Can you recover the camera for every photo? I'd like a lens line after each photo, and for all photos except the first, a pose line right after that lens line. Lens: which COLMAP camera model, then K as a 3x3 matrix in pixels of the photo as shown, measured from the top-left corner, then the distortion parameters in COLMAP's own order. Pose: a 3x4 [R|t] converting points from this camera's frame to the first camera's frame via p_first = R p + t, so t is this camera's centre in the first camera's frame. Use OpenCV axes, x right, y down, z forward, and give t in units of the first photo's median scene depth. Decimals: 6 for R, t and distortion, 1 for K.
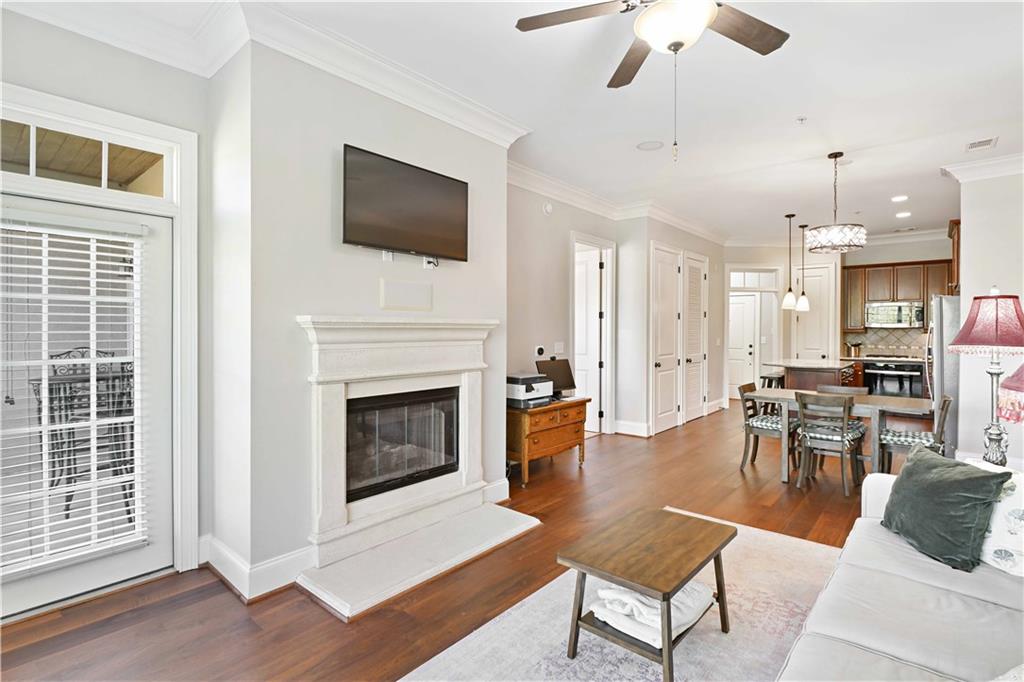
lens RADIAL K [[495.3, 0, 512.3], [0, 495.3, 334.2], [0, 0, 1]] dist [-0.012014, 0.000103]
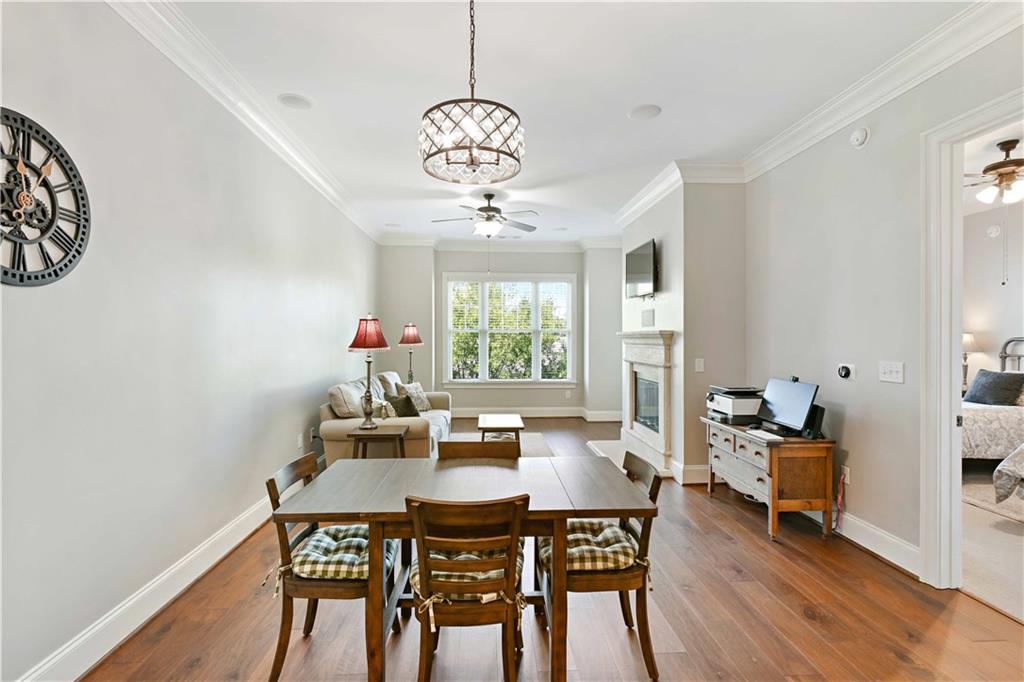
lens RADIAL K [[484.2, 0, 510.8], [0, 484.2, 340.5], [0, 0, 1]] dist [-0.014000, 0.009761]
pose [[-0.719505, 0.001936, -0.694485, 0.909194], [-0.008248, 0.999902, 0.011333, -0.011170], [0.694438, 0.013882, -0.719418, 1.300769]]
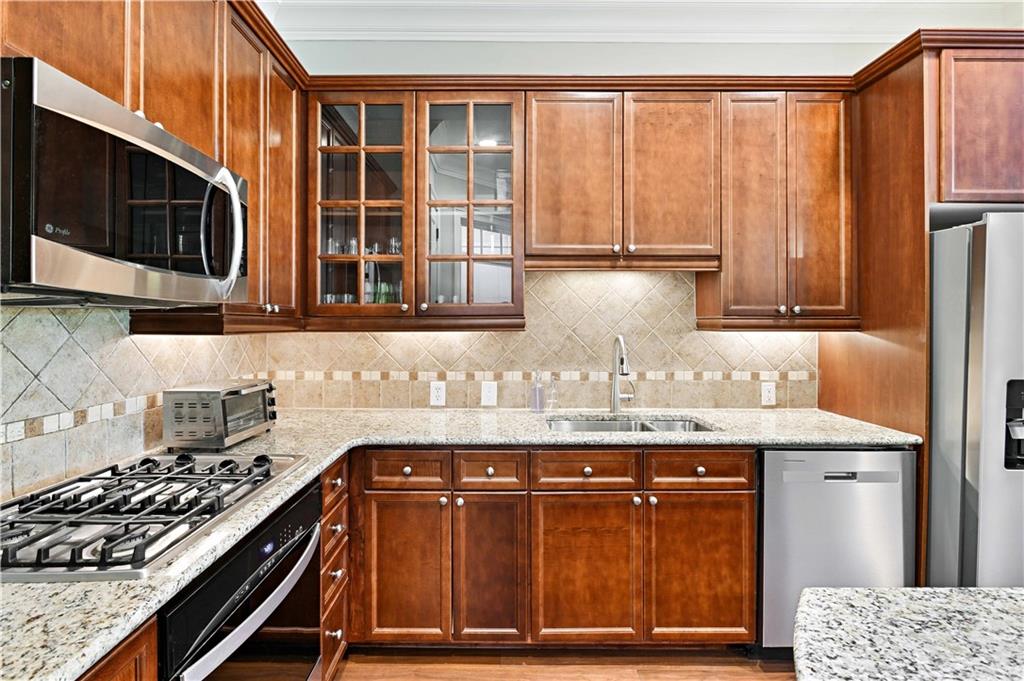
lens RADIAL K [[499.5, 0, 495.3], [0, 499.5, 325.9], [0, 0, 1]] dist [-0.002853, -0.000249]
pose [[-0.650896, -0.007924, 0.759126, 1.005266], [0.004426, 0.999889, 0.014233, -0.012742], [-0.759154, 0.012624, -0.650789, 1.746866]]
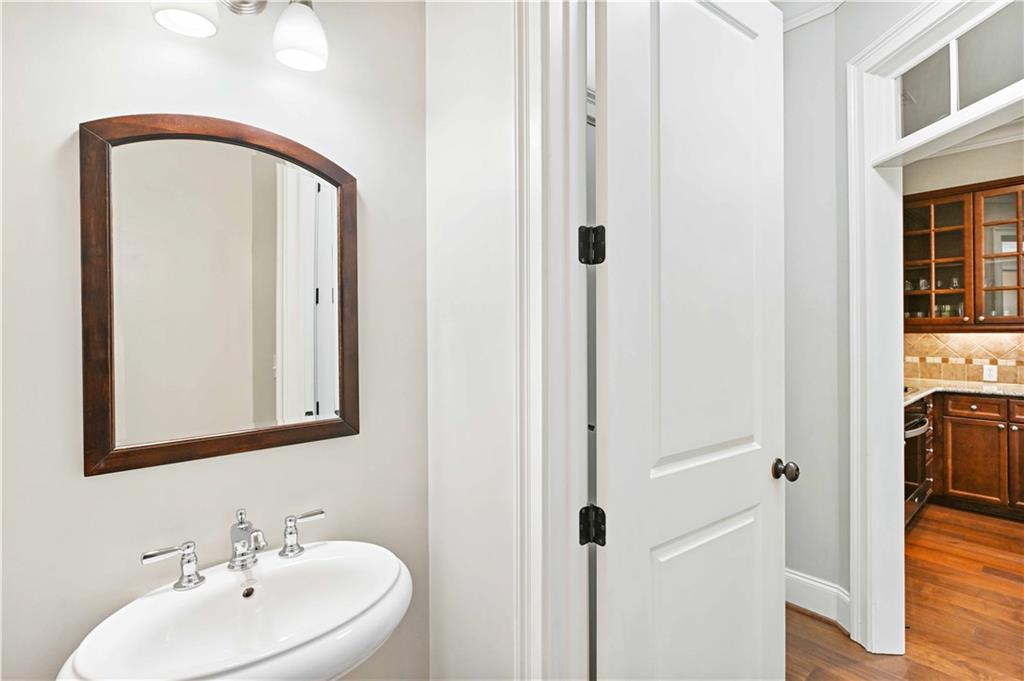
lens RADIAL K [[489.8, 0, 508.4], [0, 489.8, 327.9], [0, 0, 1]] dist [-0.003061, -0.000559]
pose [[0.132833, -0.001509, 0.991137, 0.522016], [0.015400, 0.999881, -0.000541, -0.020763], [-0.991019, 0.015336, 0.132840, 2.145967]]
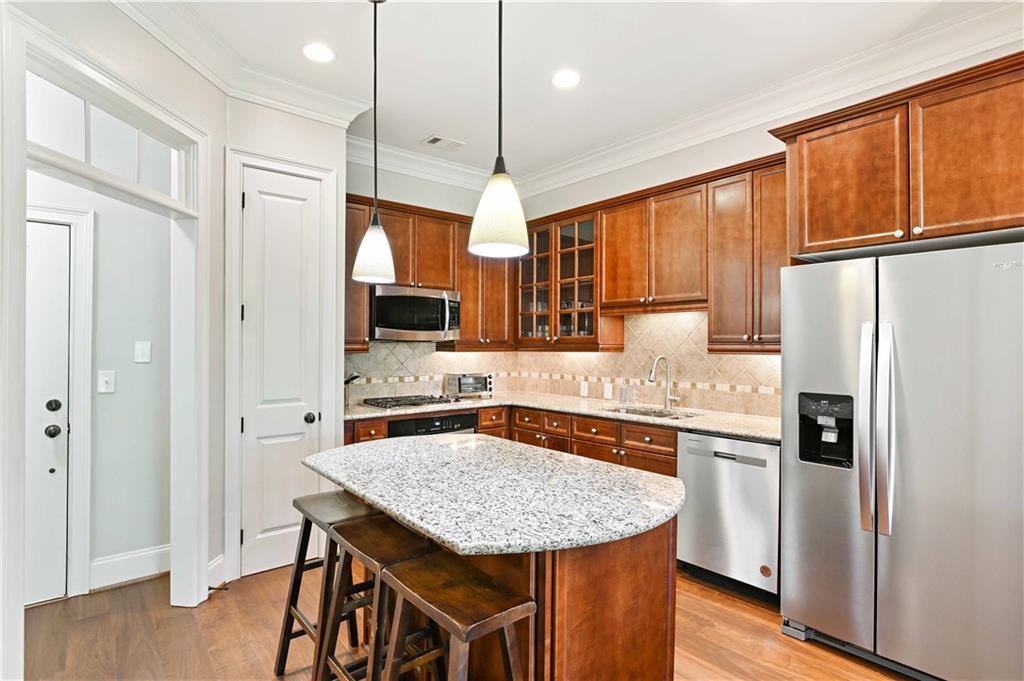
lens RADIAL K [[515.5, 0, 508.3], [0, 515.5, 340.8], [0, 0, 1]] dist [-0.025213, 0.000417]
pose [[0.170789, 0.004129, 0.985299, 0.497351], [0.010560, 0.999926, -0.006020, -0.015713], [-0.985251, 0.011433, 0.170732, 1.411870]]
